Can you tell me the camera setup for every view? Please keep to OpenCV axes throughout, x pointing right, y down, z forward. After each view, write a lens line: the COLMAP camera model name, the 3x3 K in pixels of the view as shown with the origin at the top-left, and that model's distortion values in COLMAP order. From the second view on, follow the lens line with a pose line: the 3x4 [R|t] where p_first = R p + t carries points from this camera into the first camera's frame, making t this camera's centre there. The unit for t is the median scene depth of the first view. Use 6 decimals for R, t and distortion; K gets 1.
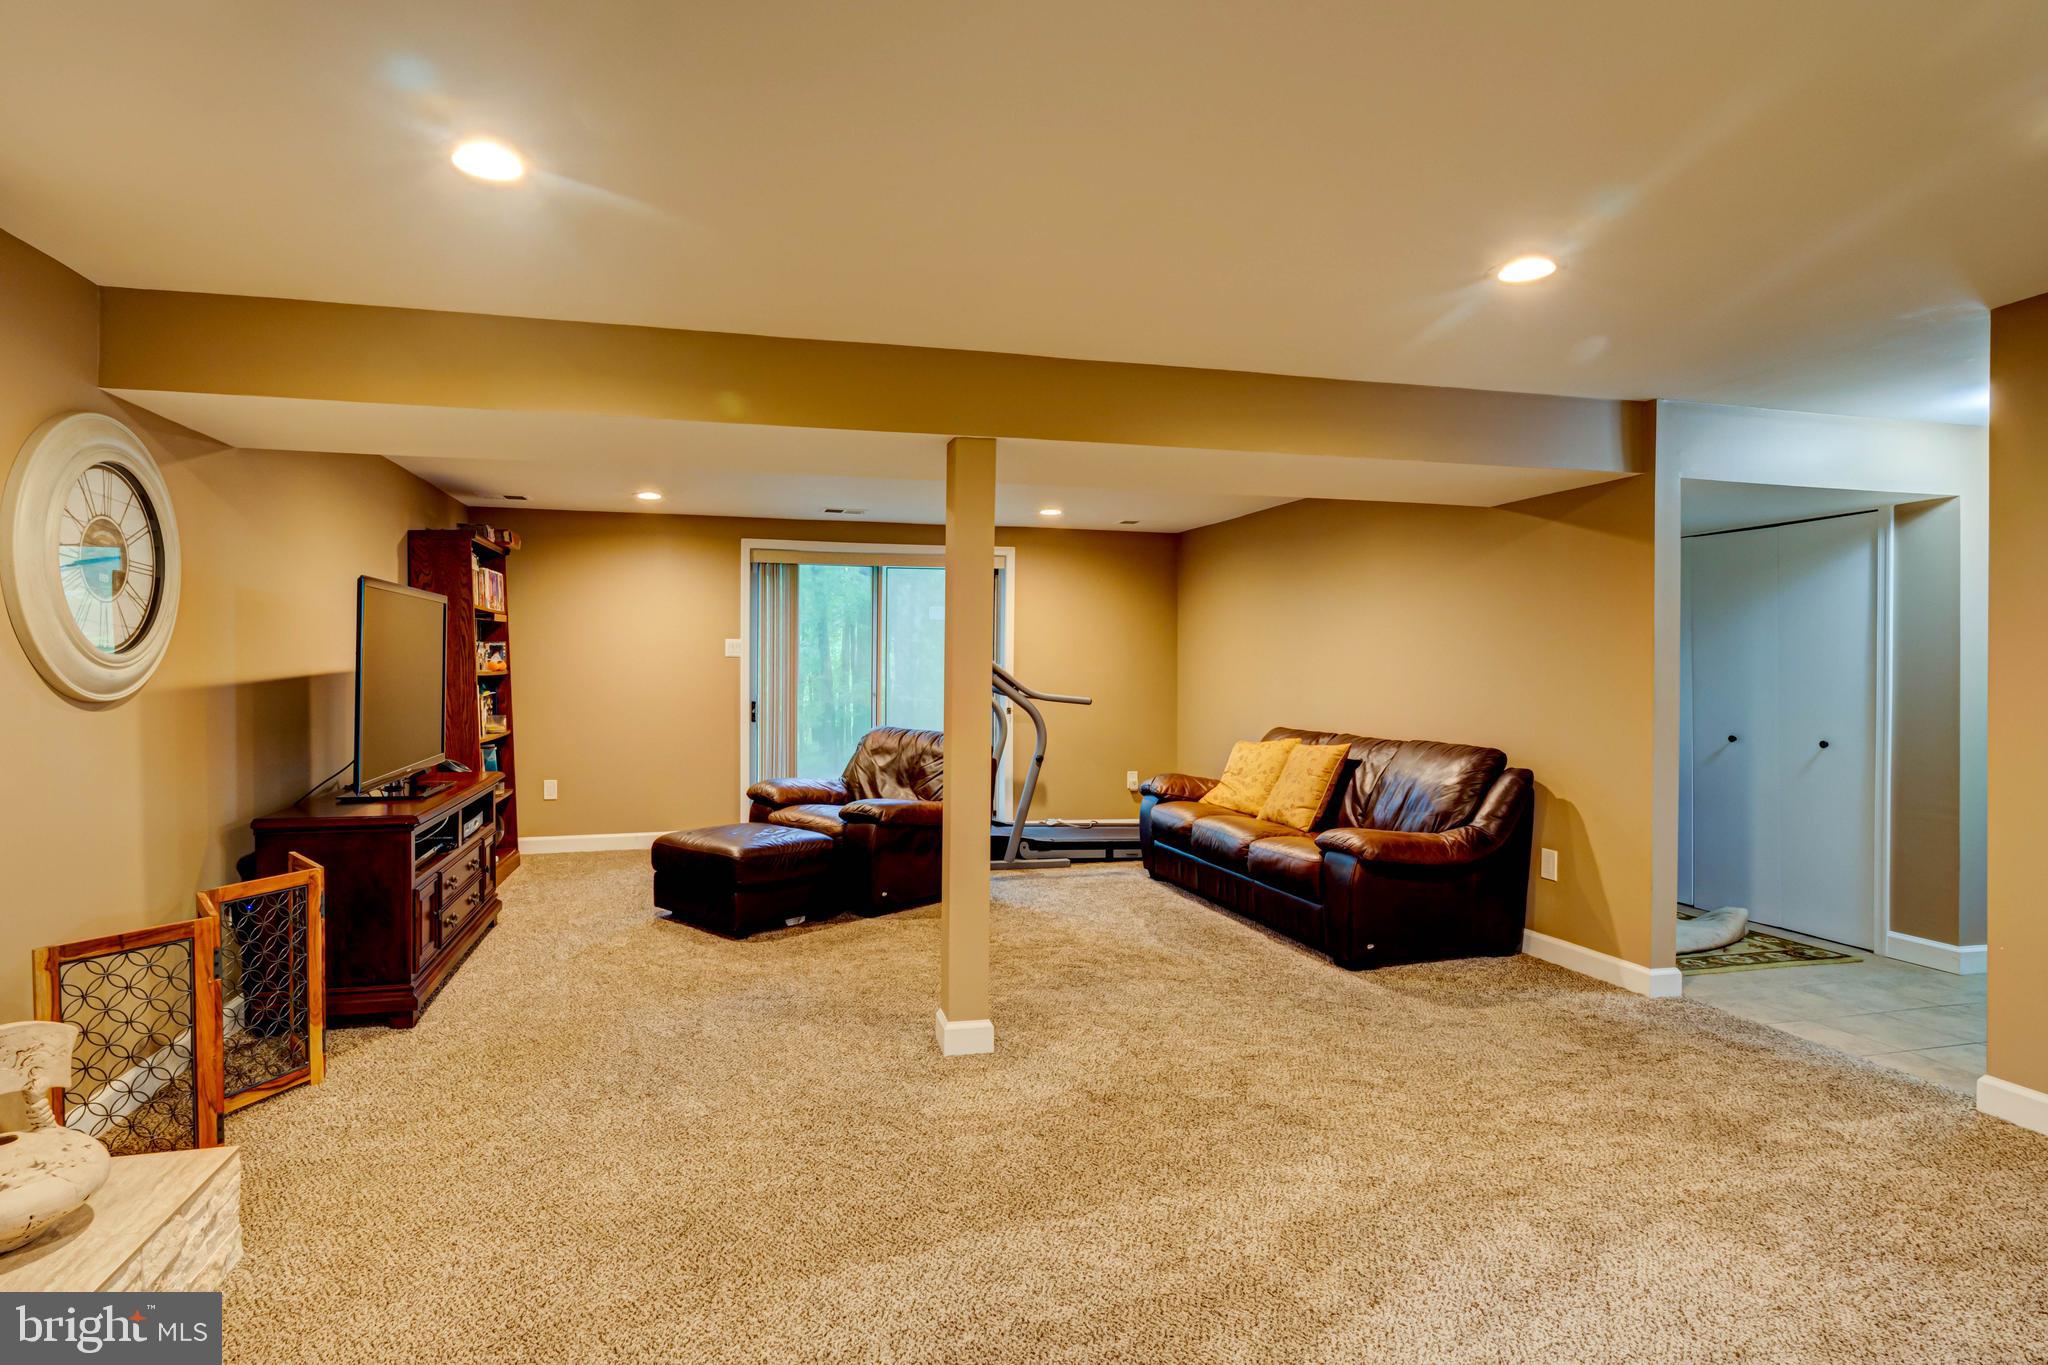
lens RADIAL K [[1048.2, 0, 969.8], [0, 1048.2, 675.0], [0, 0, 1]] dist [-0.006220, -0.000022]
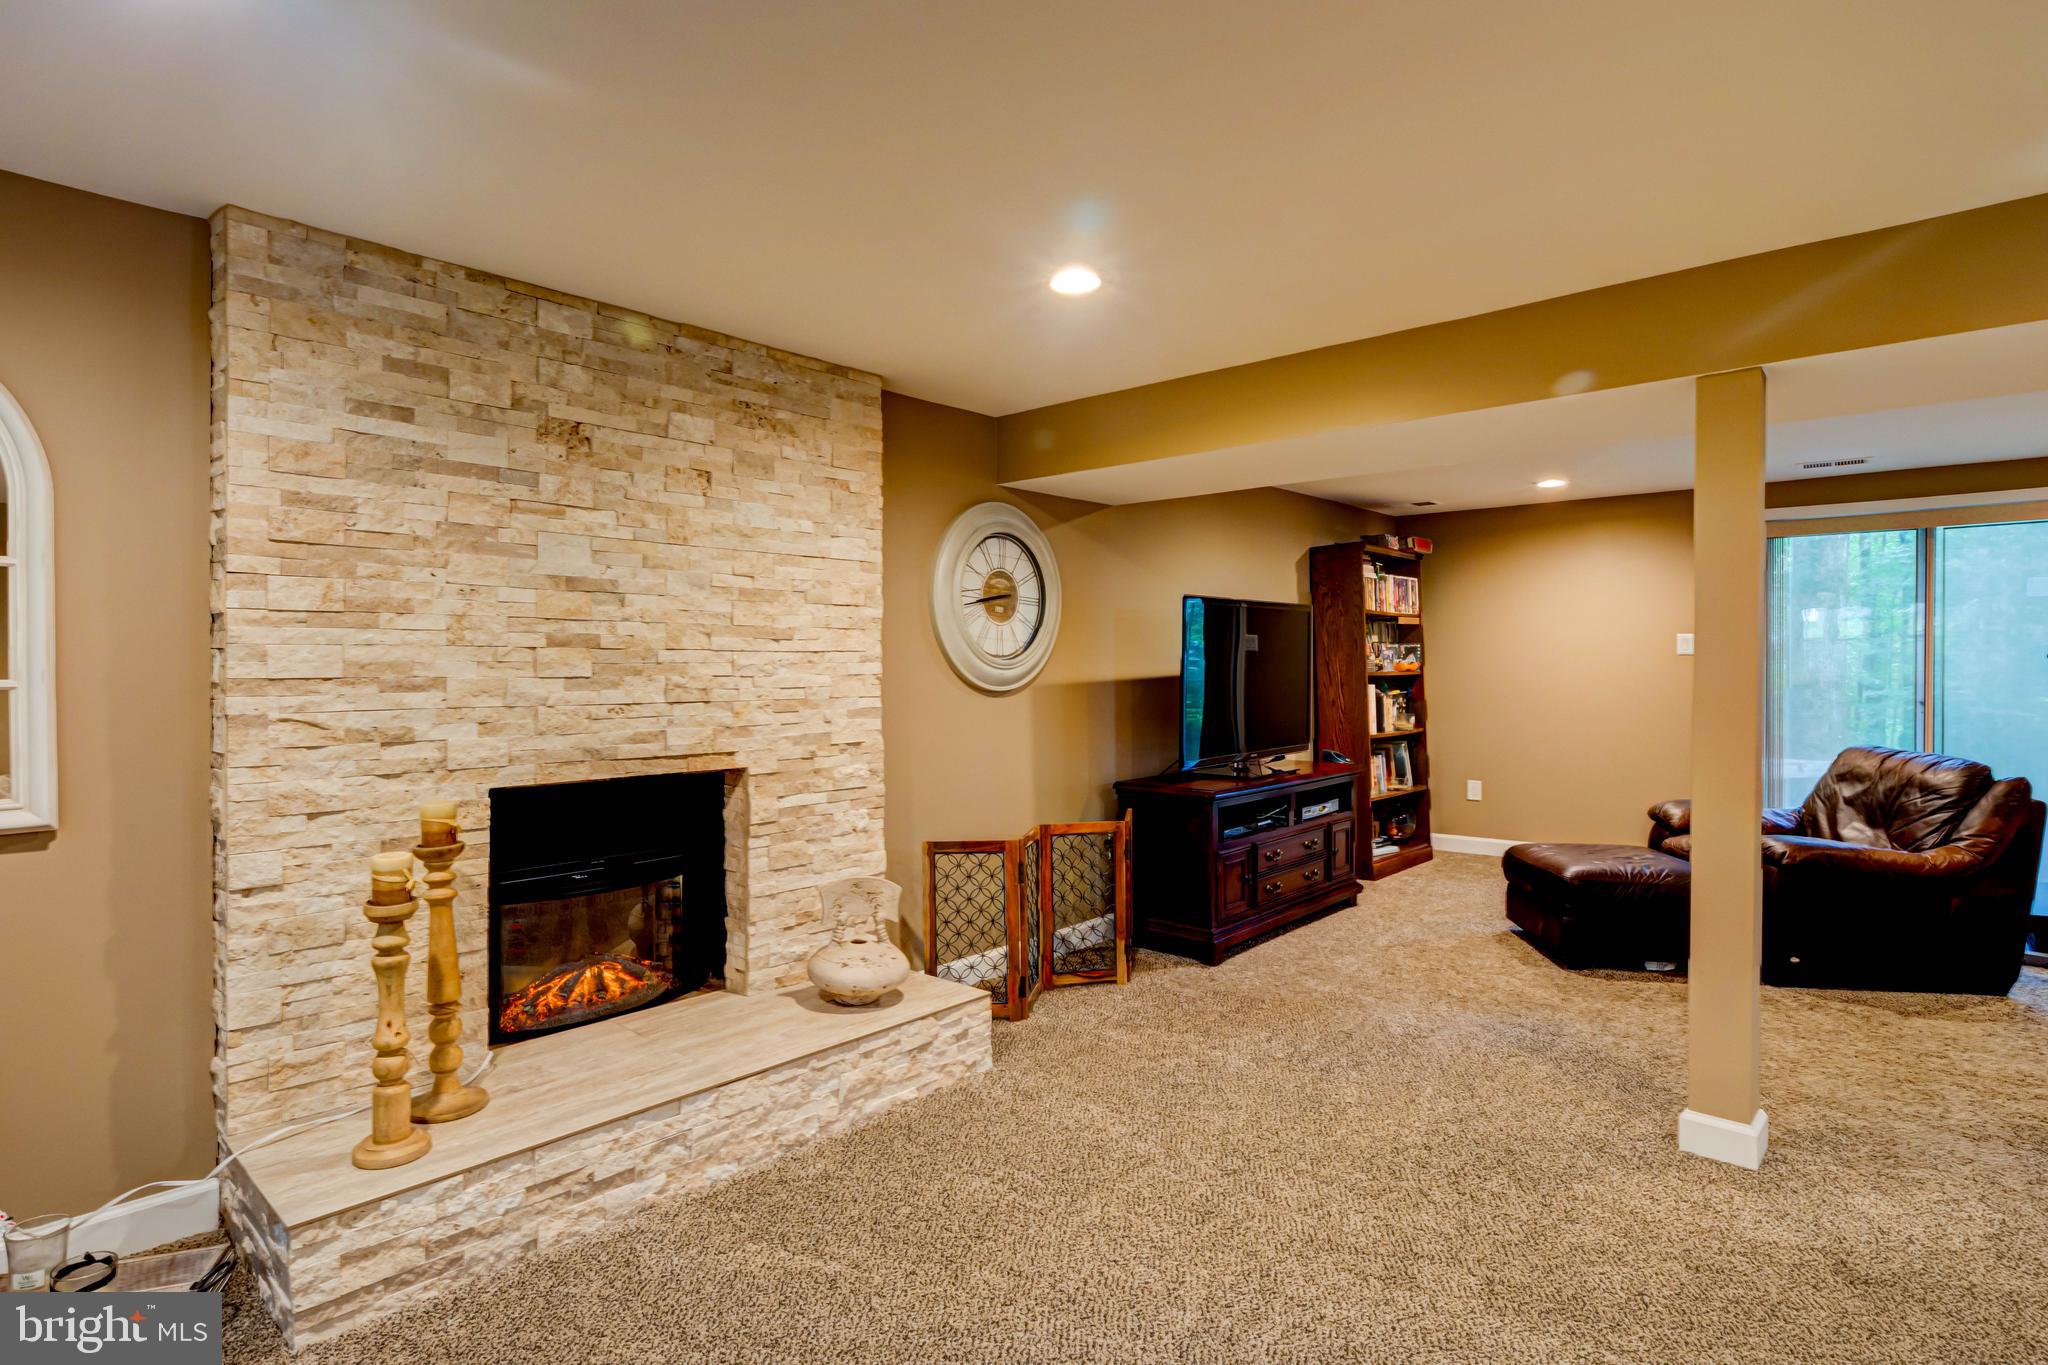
lens RADIAL K [[1048.2, 0, 969.8], [0, 1048.2, 675.0], [0, 0, 1]] dist [-0.006220, -0.000022]
pose [[0.552584, 0.002831, -0.833452, 0.306520], [-0.003108, 0.999994, 0.001336, -0.000111], [0.833451, 0.001852, 0.552590, 0.091357]]
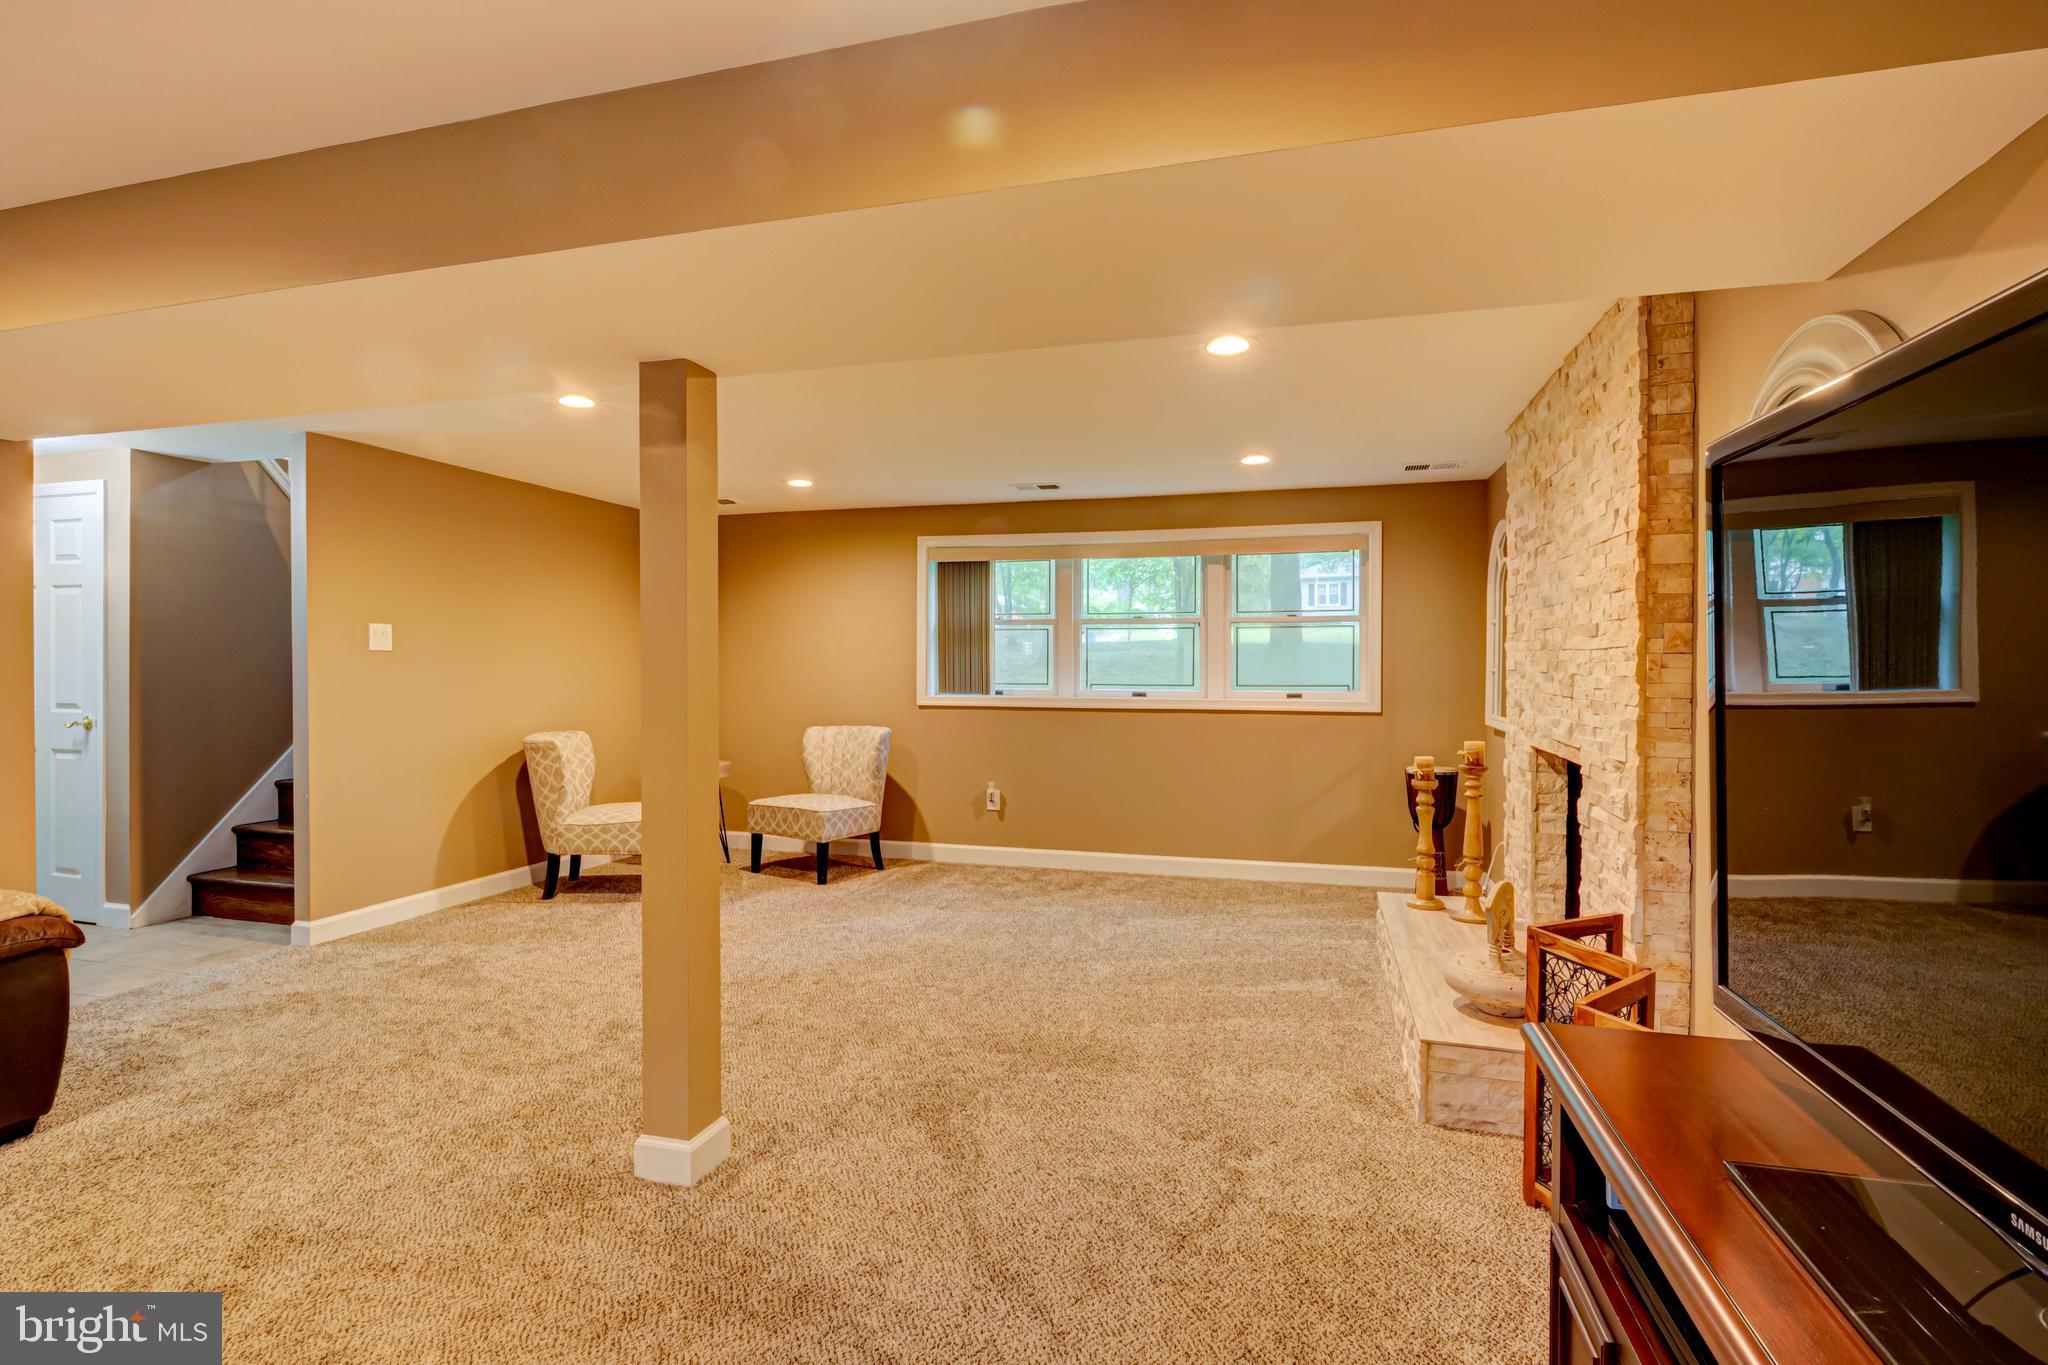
lens RADIAL K [[1050.7, 0, 964.3], [0, 1050.7, 672.8], [0, 0, 1]] dist [-0.004151, -0.000349]
pose [[-0.856282, -0.011038, 0.516390, -0.518536], [-0.000400, 0.999785, 0.020709, -0.016606], [-0.516508, 0.017526, -0.856103, 1.412910]]
